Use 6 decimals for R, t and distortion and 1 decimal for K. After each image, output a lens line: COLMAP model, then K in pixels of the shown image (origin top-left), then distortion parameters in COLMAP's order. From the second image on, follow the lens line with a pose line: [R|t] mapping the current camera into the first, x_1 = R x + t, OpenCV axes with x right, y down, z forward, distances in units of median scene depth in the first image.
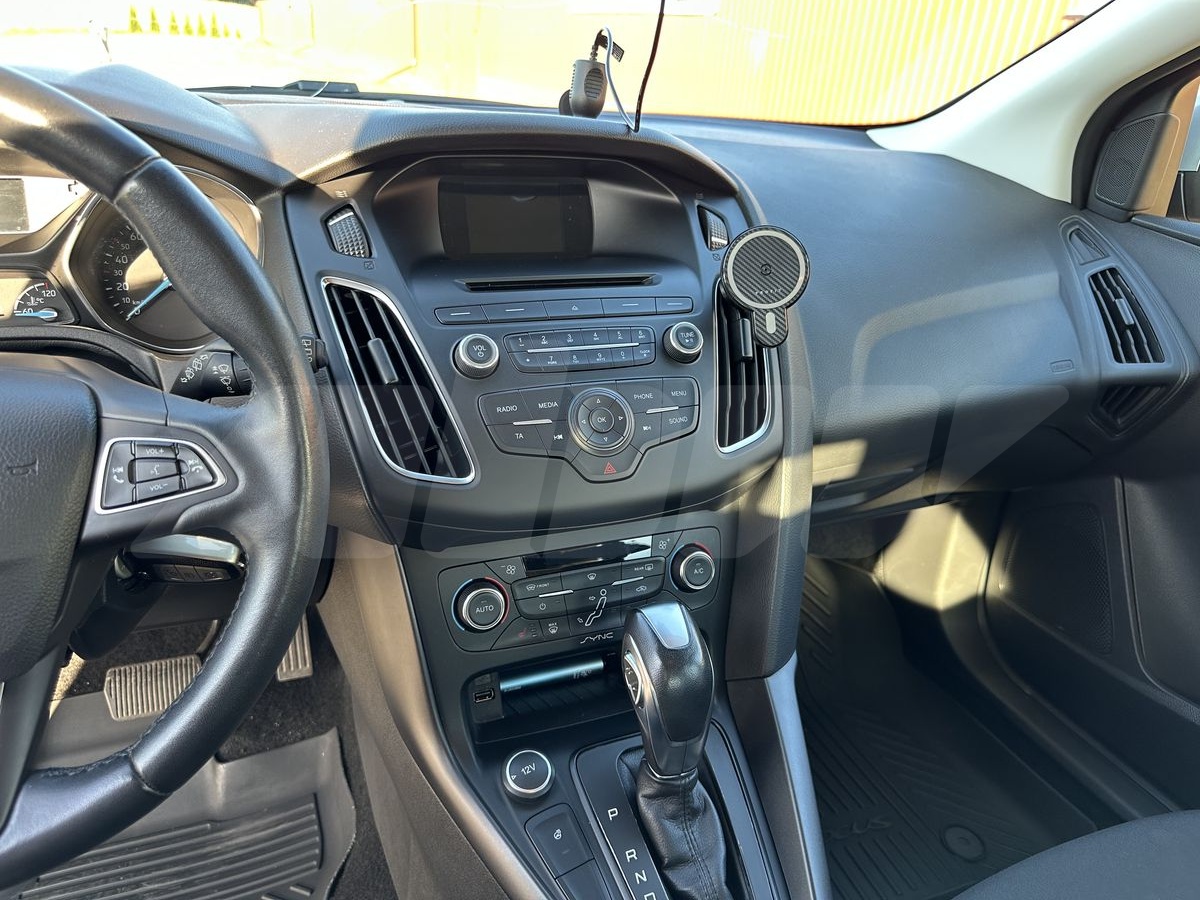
lens RADIAL K [[840.7, 0, 610.5], [0, 840.7, 451.3], [0, 0, 1]] dist [0.031571, -0.047408]
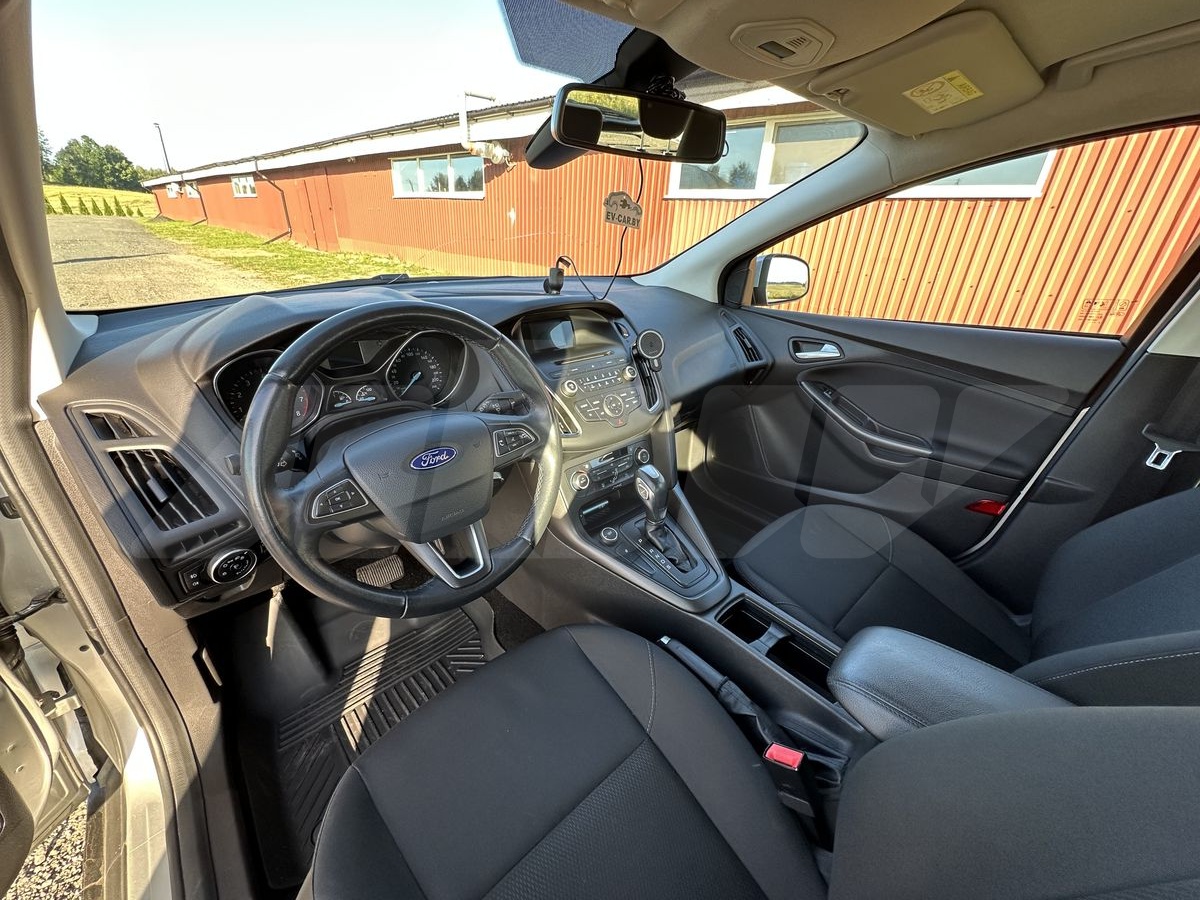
lens RADIAL K [[474.4, 0, 604.1], [0, 474.4, 450.4], [0, 0, 1]] dist [-0.007724, 0.001283]
pose [[0.934682, -0.180480, 0.306262, -0.376216], [0.171444, 0.983579, 0.056391, 0.010926], [-0.311411, -0.000201, 0.950275, -0.332951]]
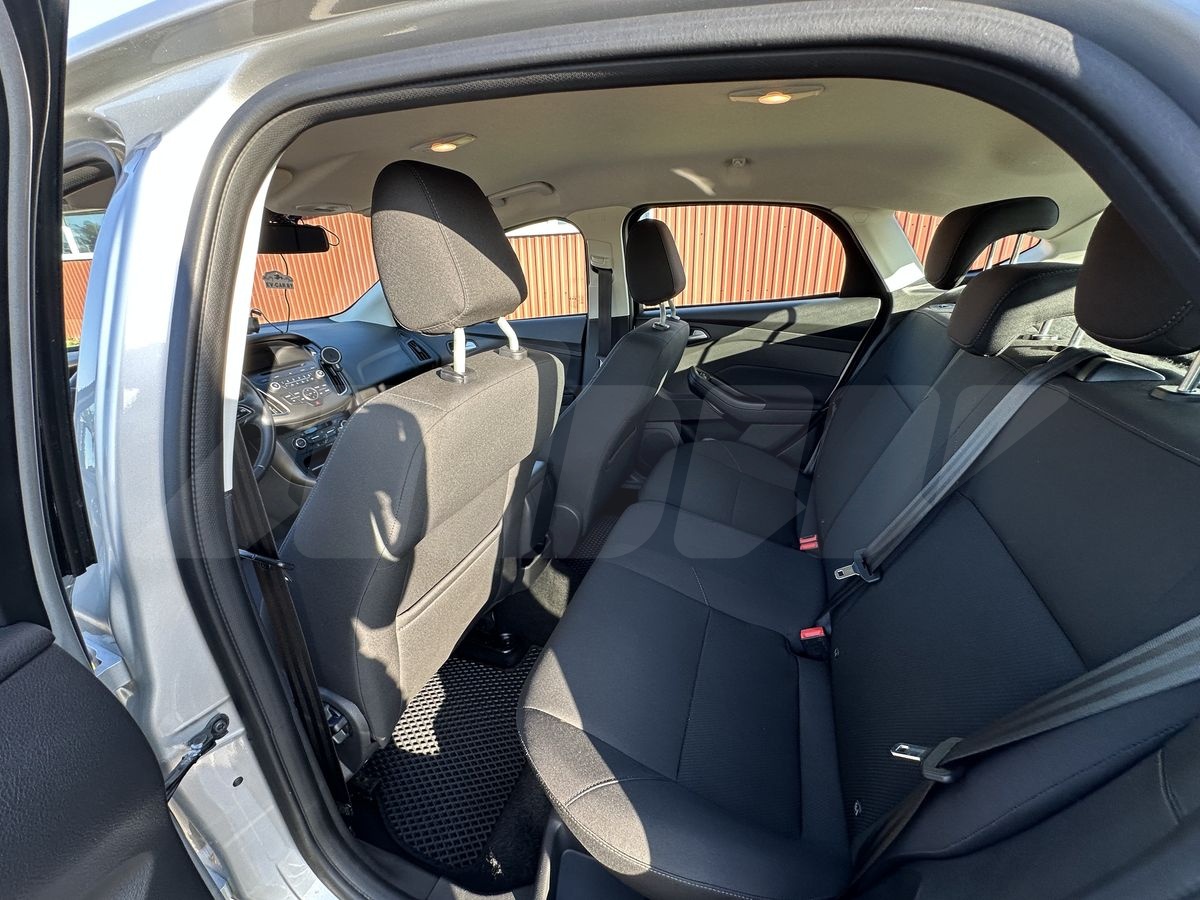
lens RADIAL K [[474.4, 0, 606.8], [0, 474.4, 449.7], [0, 0, 1]] dist [-0.007724, 0.001283]
pose [[0.659158, -0.365346, 0.657292, -0.511354], [0.389453, 0.913556, 0.117228, 0.386380], [-0.643302, 0.178713, 0.744463, -1.289789]]
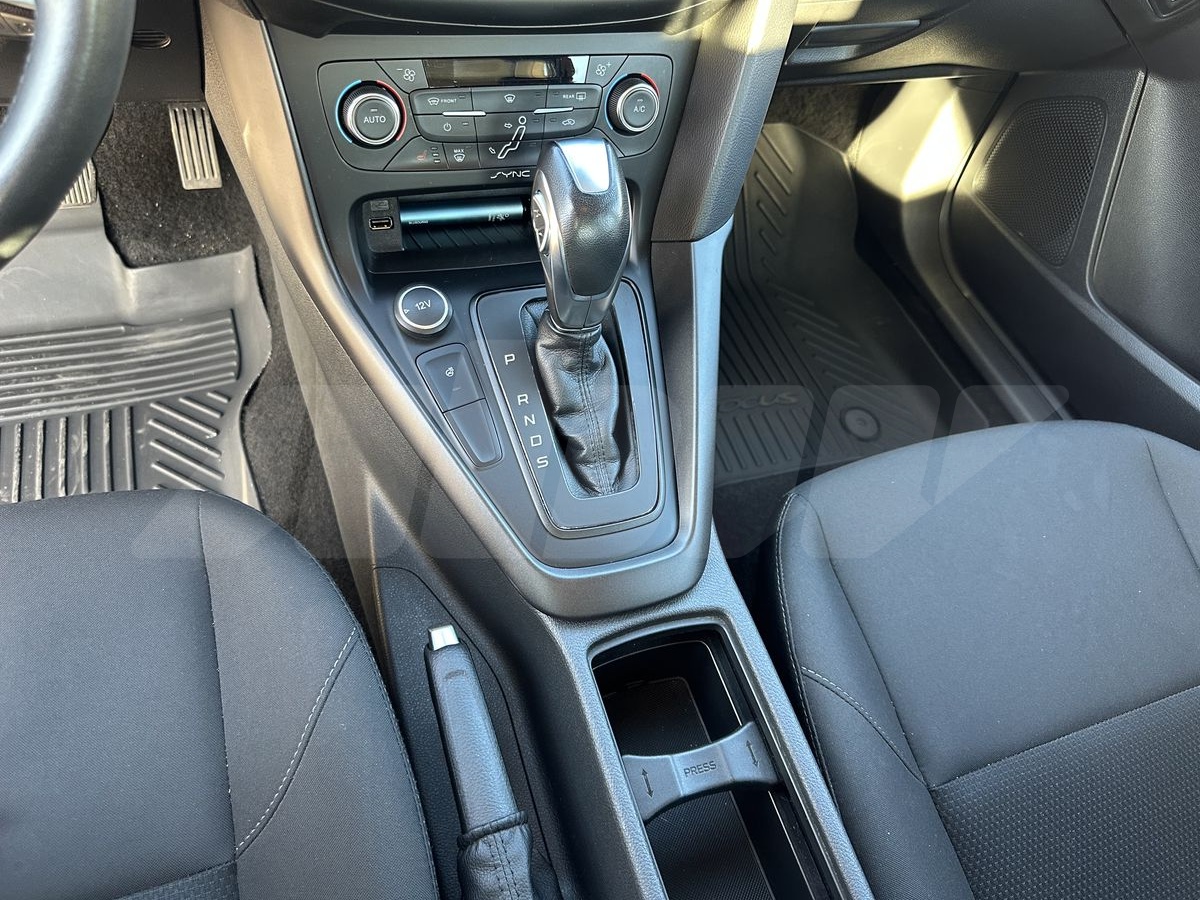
lens RADIAL K [[840.7, 0, 620.2], [0, 840.7, 441.5], [0, 0, 1]] dist [0.031571, -0.047408]
pose [[0.991852, 0.102799, 0.075250, 0.045150], [-0.126133, 0.875408, 0.466638, 0.031907], [-0.017905, -0.472327, 0.881241, 0.072043]]
